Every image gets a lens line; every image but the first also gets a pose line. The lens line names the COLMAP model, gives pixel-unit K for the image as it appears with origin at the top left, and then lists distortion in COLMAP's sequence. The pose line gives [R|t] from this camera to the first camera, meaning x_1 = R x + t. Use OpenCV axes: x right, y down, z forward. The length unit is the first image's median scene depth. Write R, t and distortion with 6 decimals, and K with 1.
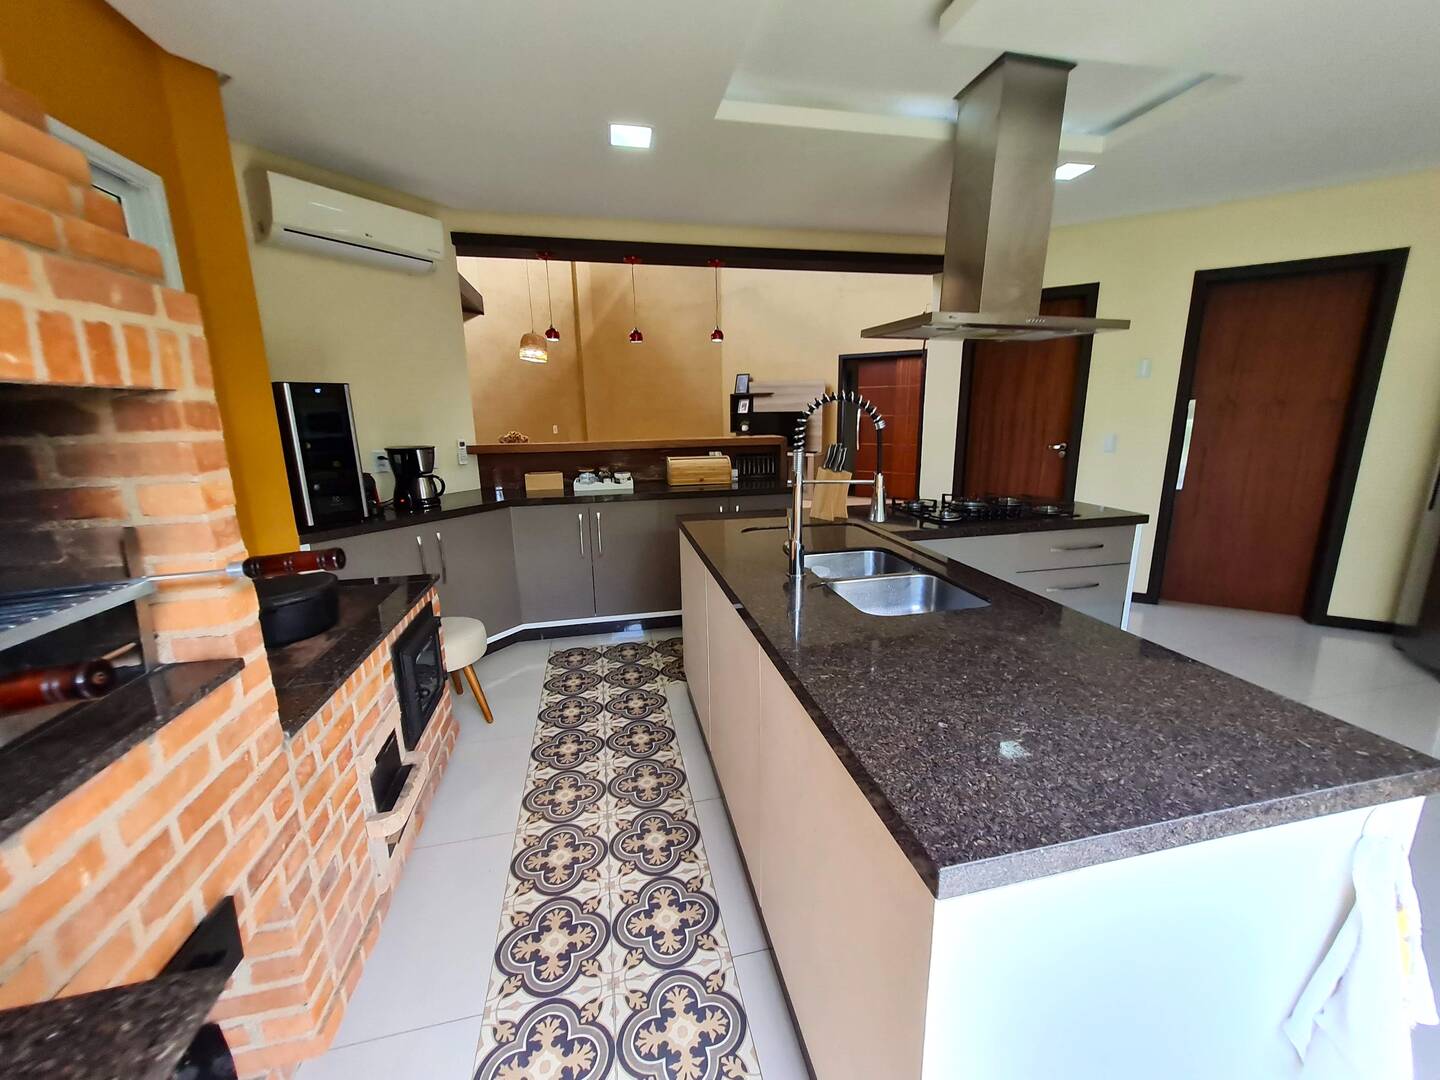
lens RADIAL K [[567.2, 0, 713.6], [0, 567.2, 544.6], [0, 0, 1]] dist [0.004663, -0.001551]
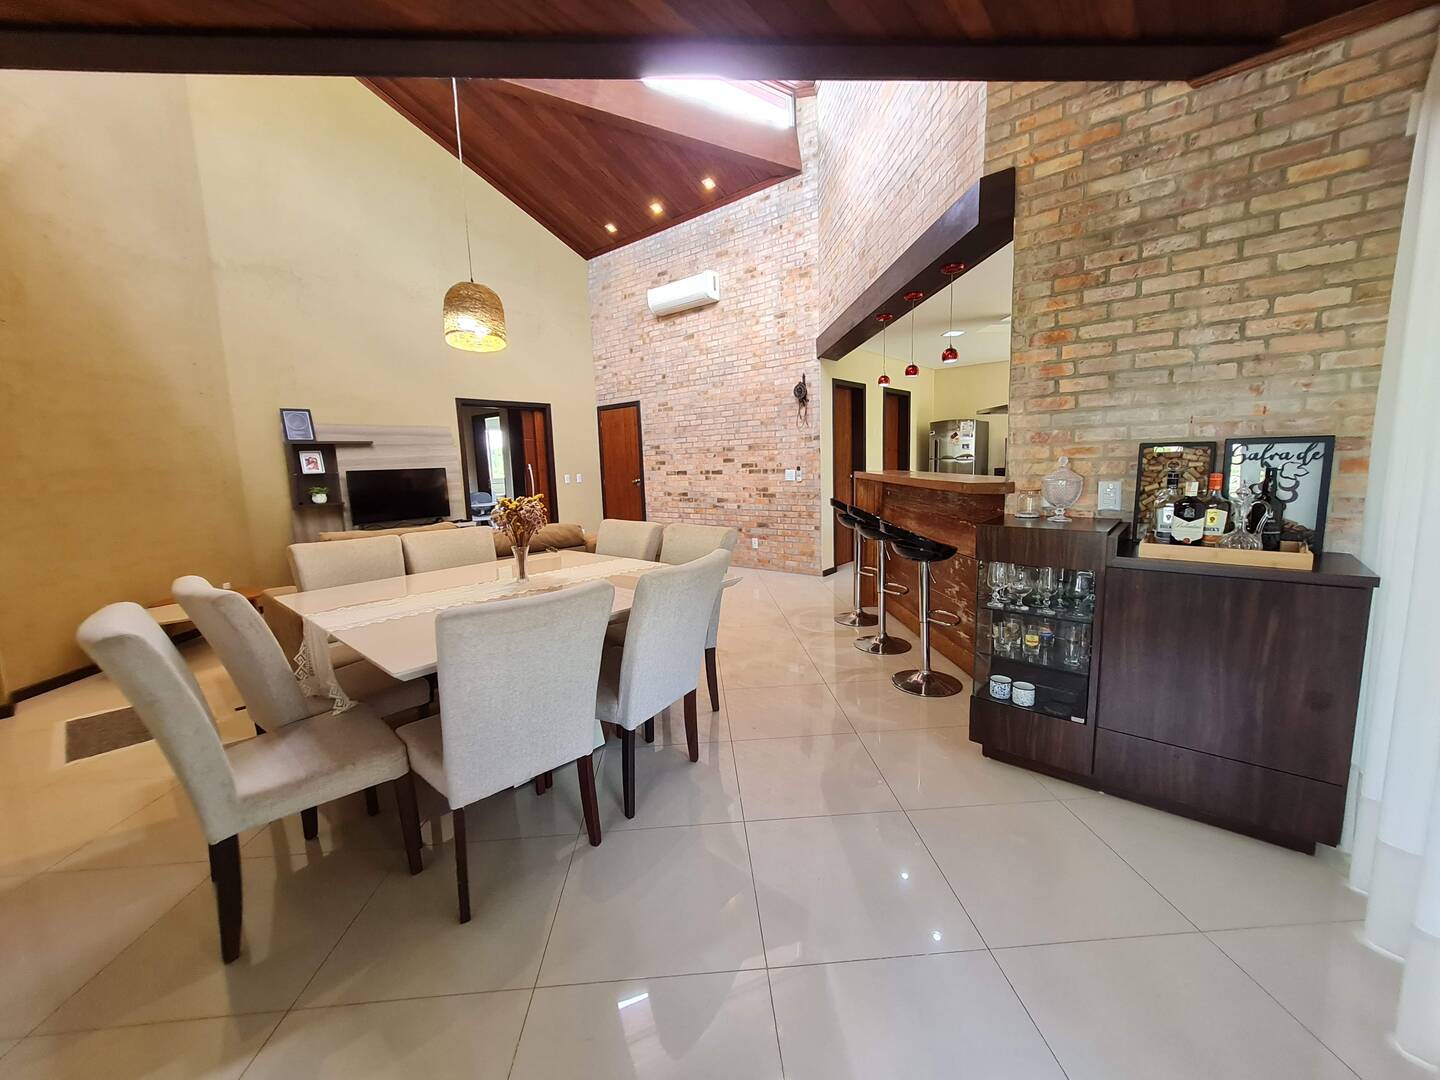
lens RADIAL K [[567.2, 0, 730.0], [0, 567.2, 536.0], [0, 0, 1]] dist [0.004663, -0.001551]
pose [[0.181567, -0.121191, 0.975882, -1.144764], [0.254740, 0.964299, 0.072358, -0.260304], [-0.949811, 0.235458, 0.205957, 1.225701]]
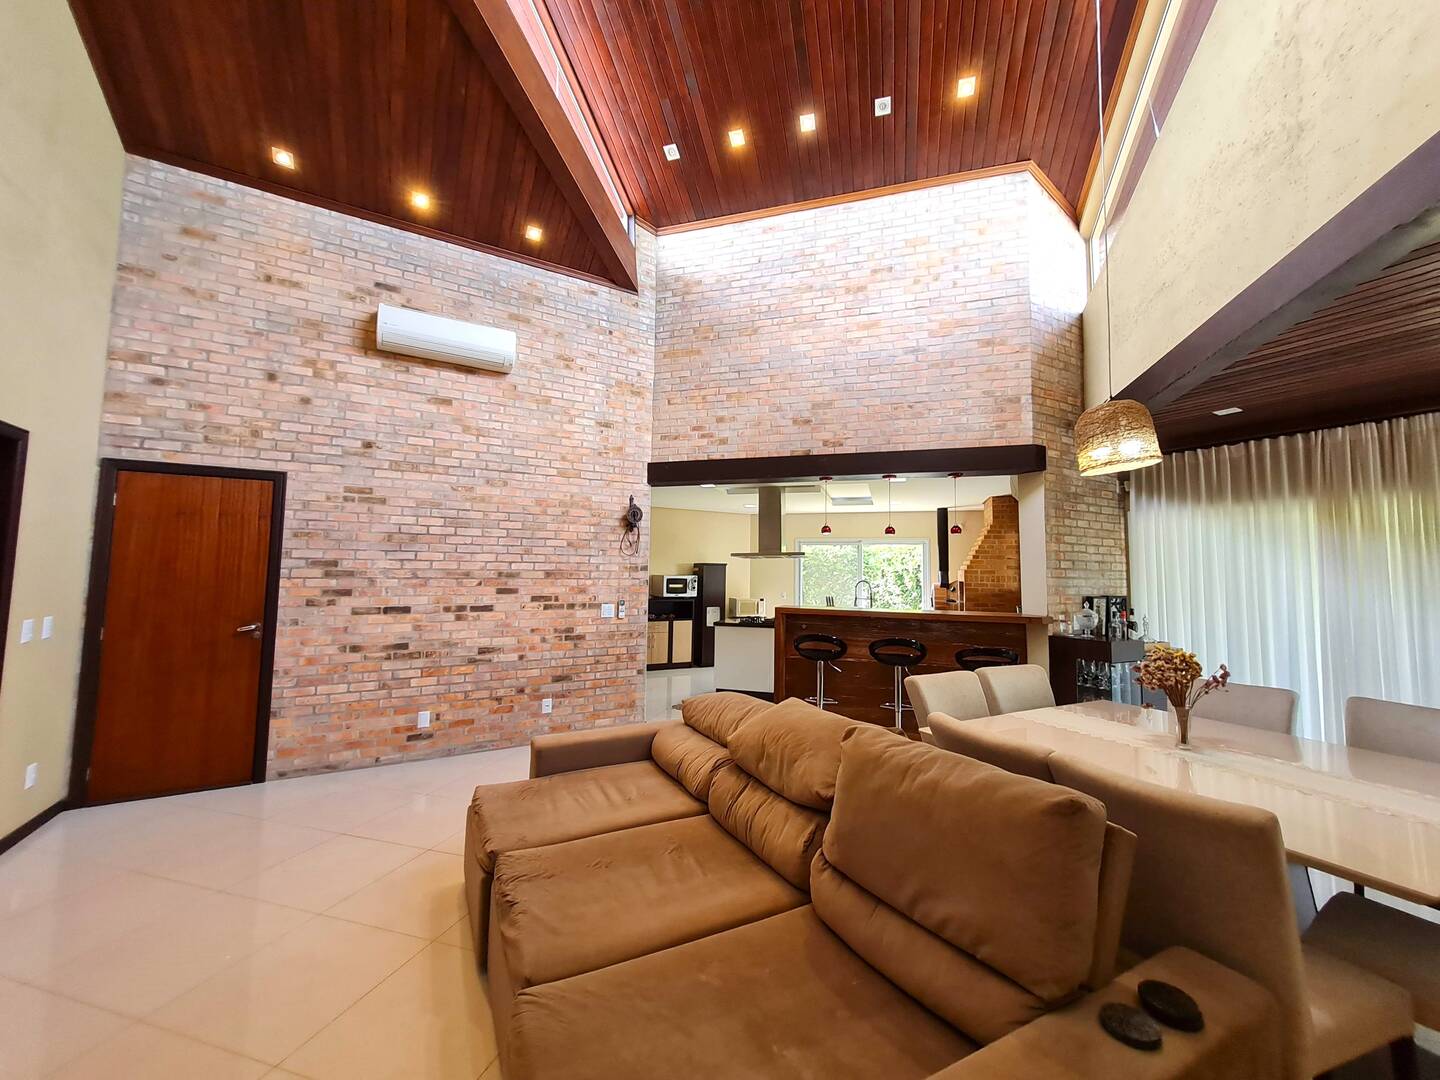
lens RADIAL K [[567.2, 0, 711.0], [0, 567.2, 531.6], [0, 0, 1]] dist [0.004663, -0.001551]
pose [[-0.862284, 0.040672, 0.504789, -0.444768], [0.116873, 0.985845, 0.120212, -0.562980], [-0.492754, 0.162653, -0.854832, 2.280438]]
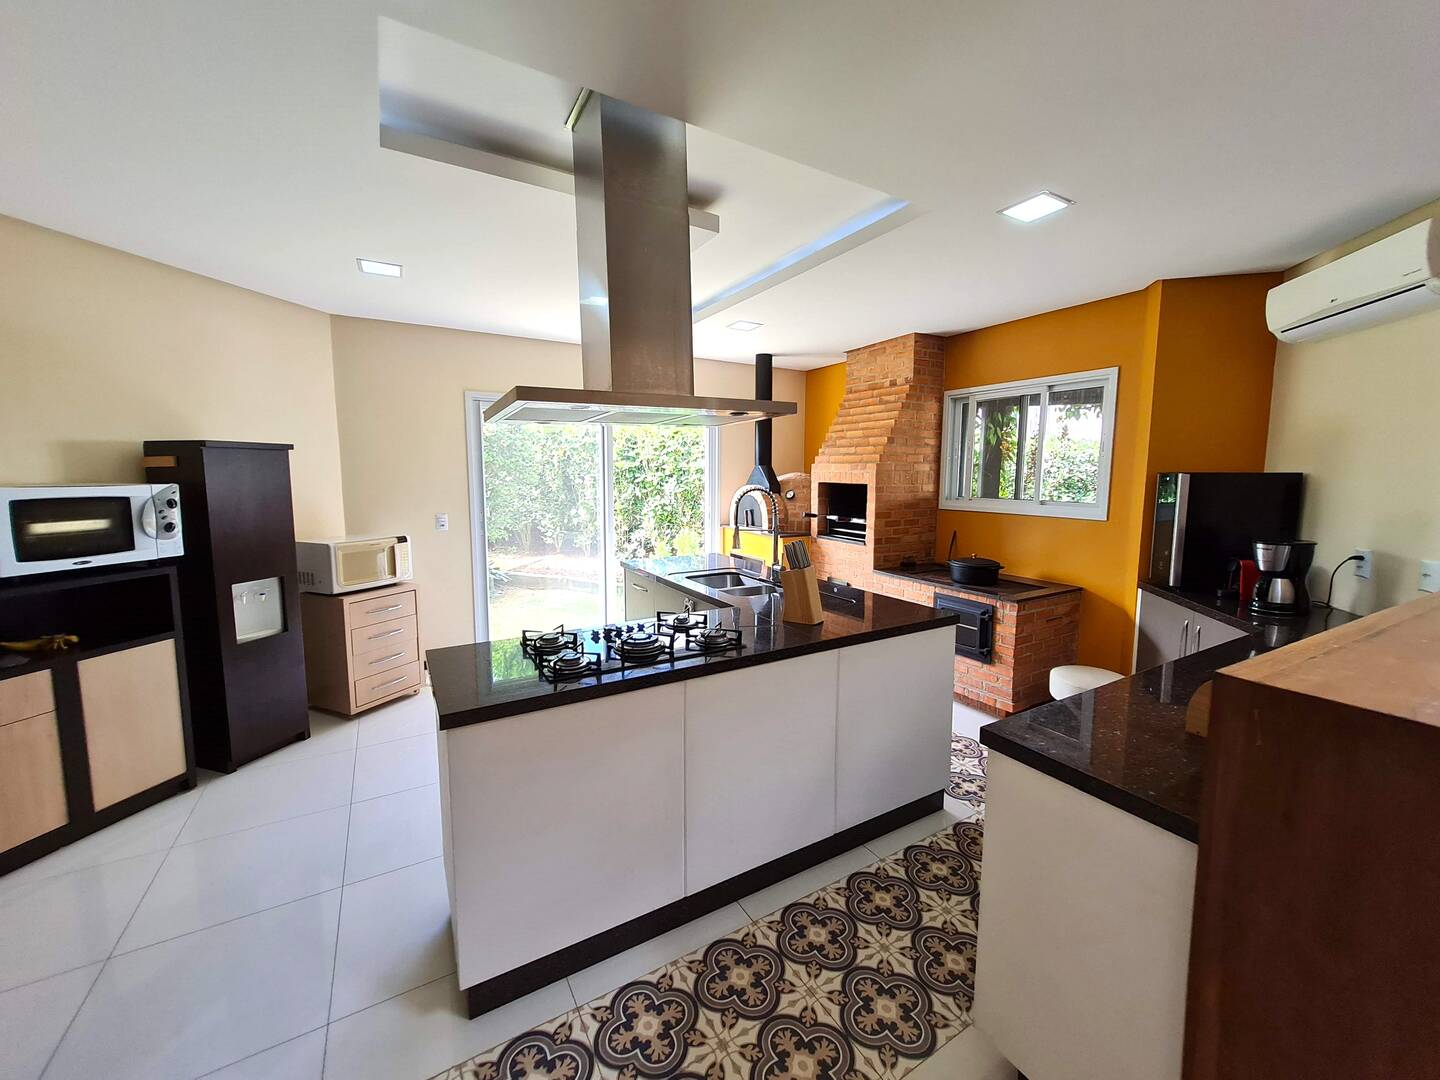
lens RADIAL K [[567.2, 0, 720.6], [0, 567.2, 531.4], [0, 0, 1]] dist [0.004663, -0.001551]
pose [[-0.949717, 0.044705, -0.309903, 0.402015], [-0.062192, 0.943101, 0.326640, -0.313905], [0.306872, 0.329489, -0.892898, 1.143585]]
